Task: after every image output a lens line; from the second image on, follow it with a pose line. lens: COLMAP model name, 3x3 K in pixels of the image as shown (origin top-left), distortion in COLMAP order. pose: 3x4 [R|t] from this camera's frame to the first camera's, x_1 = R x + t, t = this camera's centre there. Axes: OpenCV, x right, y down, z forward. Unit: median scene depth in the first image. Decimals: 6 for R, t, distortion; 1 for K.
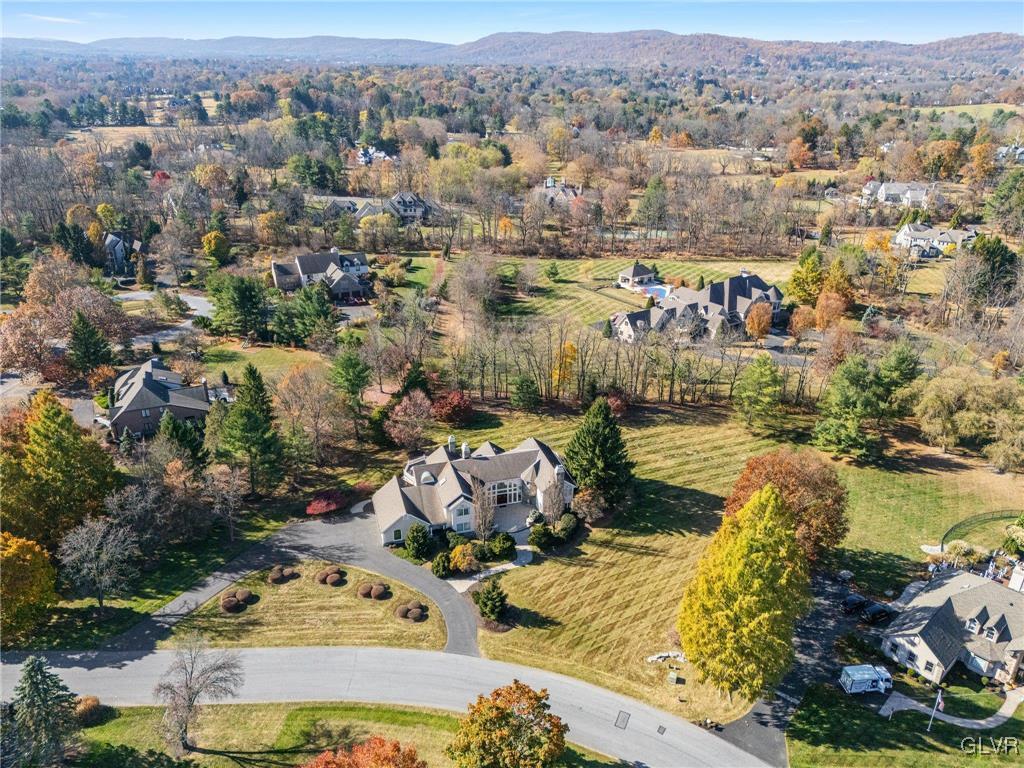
lens RADIAL K [[747.3, 0, 513.4], [0, 747.3, 390.5], [0, 0, 1]] dist [0.078223, -0.081899]
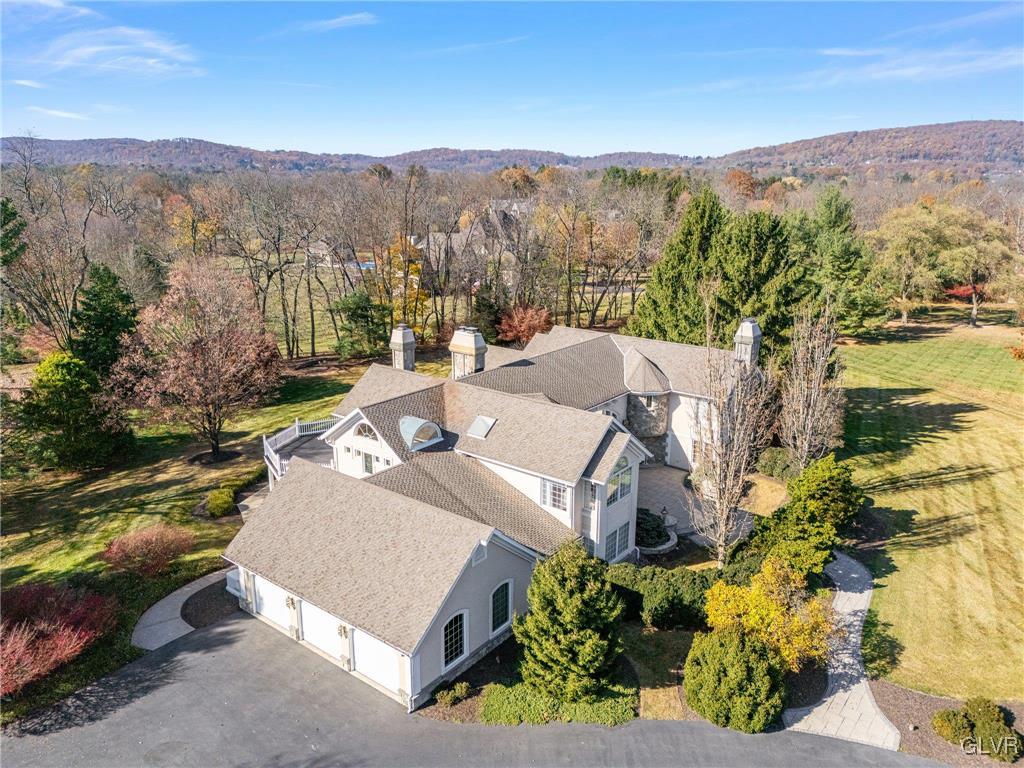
lens RADIAL K [[747.3, 0, 513.4], [0, 747.3, 390.5], [0, 0, 1]] dist [0.078223, -0.081899]
pose [[0.811109, -0.160174, 0.562536, -0.257379], [0.236481, 0.969464, -0.064936, 0.134269], [-0.534957, 0.185699, 0.824219, 0.769282]]
